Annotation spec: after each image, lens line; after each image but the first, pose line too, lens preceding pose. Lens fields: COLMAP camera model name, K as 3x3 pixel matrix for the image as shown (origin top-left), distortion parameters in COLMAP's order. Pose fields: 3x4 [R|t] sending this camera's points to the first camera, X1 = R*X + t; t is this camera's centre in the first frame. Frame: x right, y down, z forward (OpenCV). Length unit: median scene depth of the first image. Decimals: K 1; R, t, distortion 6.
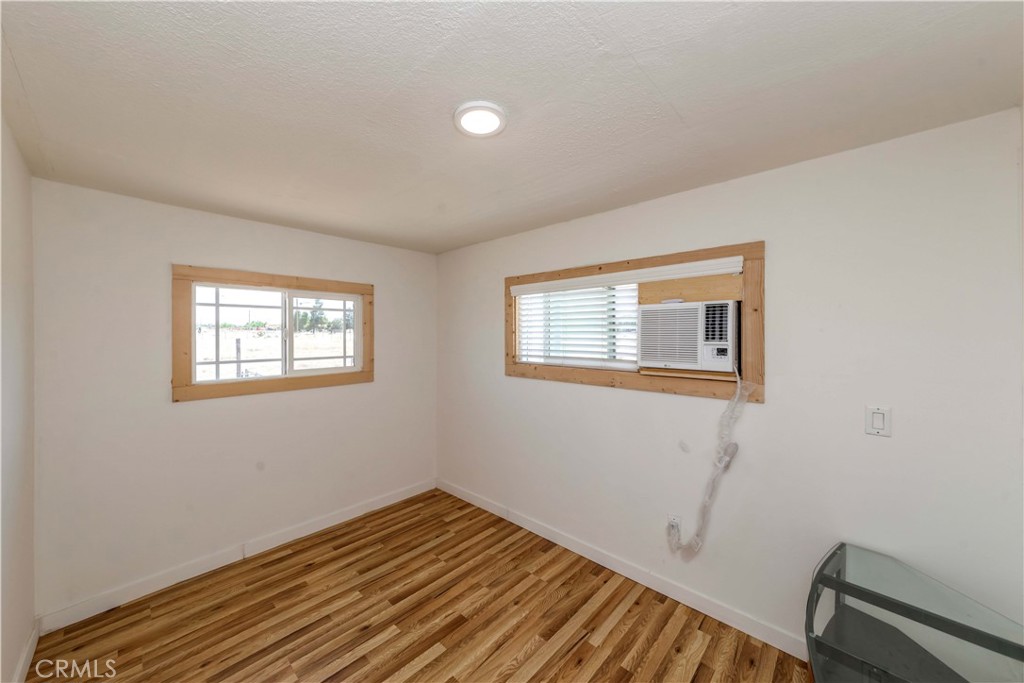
lens RADIAL K [[382.0, 0, 504.8], [0, 382.0, 340.6], [0, 0, 1]] dist [-0.012740, 0.003886]
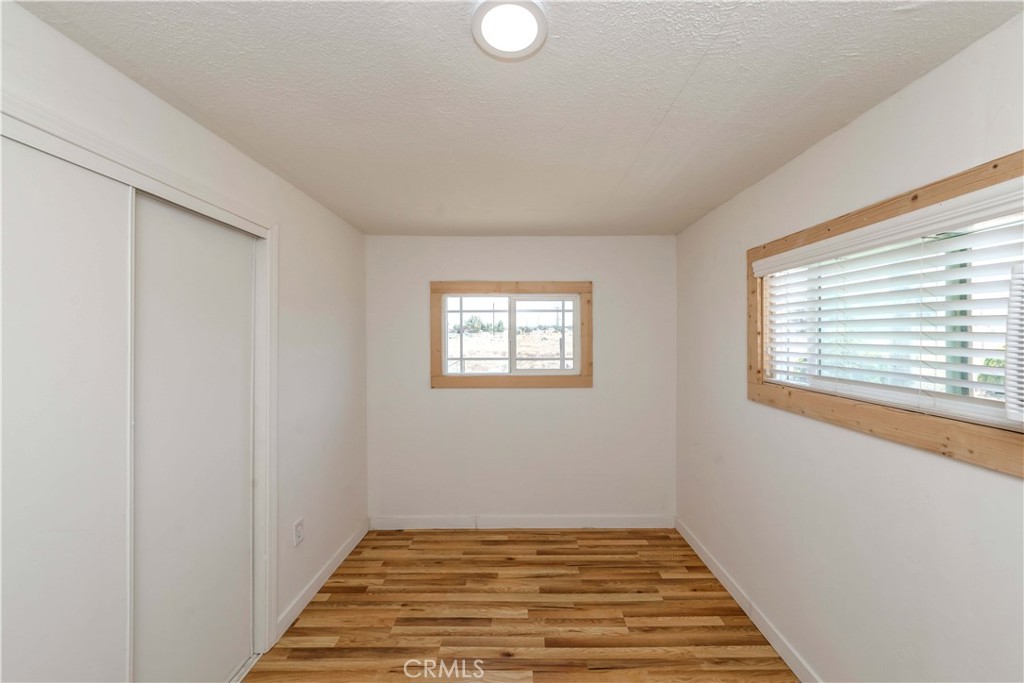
lens RADIAL K [[382.0, 0, 504.8], [0, 382.0, 340.6], [0, 0, 1]] dist [-0.012740, 0.003886]
pose [[0.674708, 0.011991, -0.737987, 0.220029], [-0.010890, 0.999921, 0.006291, -0.009677], [0.738004, 0.003792, 0.674785, 0.269752]]
